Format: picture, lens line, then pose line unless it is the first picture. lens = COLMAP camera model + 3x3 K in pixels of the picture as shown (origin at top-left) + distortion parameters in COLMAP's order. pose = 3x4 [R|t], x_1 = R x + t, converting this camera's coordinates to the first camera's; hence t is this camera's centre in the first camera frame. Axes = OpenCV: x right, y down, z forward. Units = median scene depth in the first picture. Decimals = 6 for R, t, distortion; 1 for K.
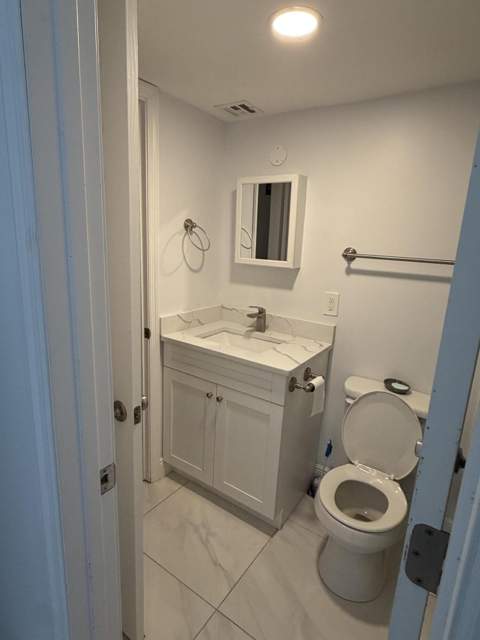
lens RADIAL K [[354.1, 0, 240.0], [0, 354.1, 320.0], [0, 0, 1]] dist [0.000191, 0.001388]
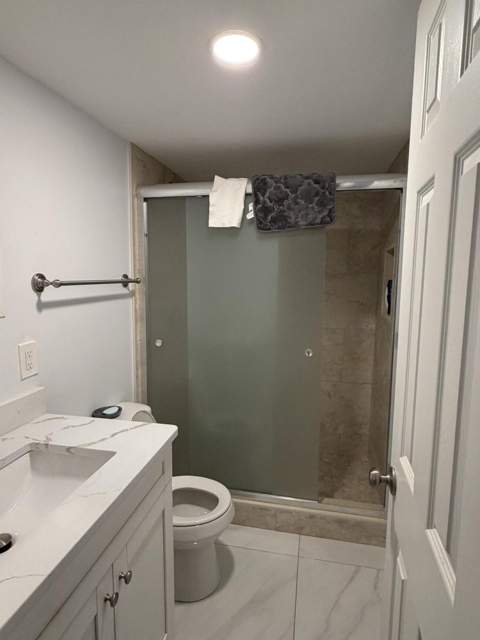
lens RADIAL K [[354.1, 0, 240.0], [0, 354.1, 320.0], [0, 0, 1]] dist [0.000191, 0.001388]
pose [[-0.385553, -0.165340, 0.907751, -0.508188], [0.194225, 0.947227, 0.255024, -0.219107], [-0.902012, 0.274633, -0.333093, 0.899320]]
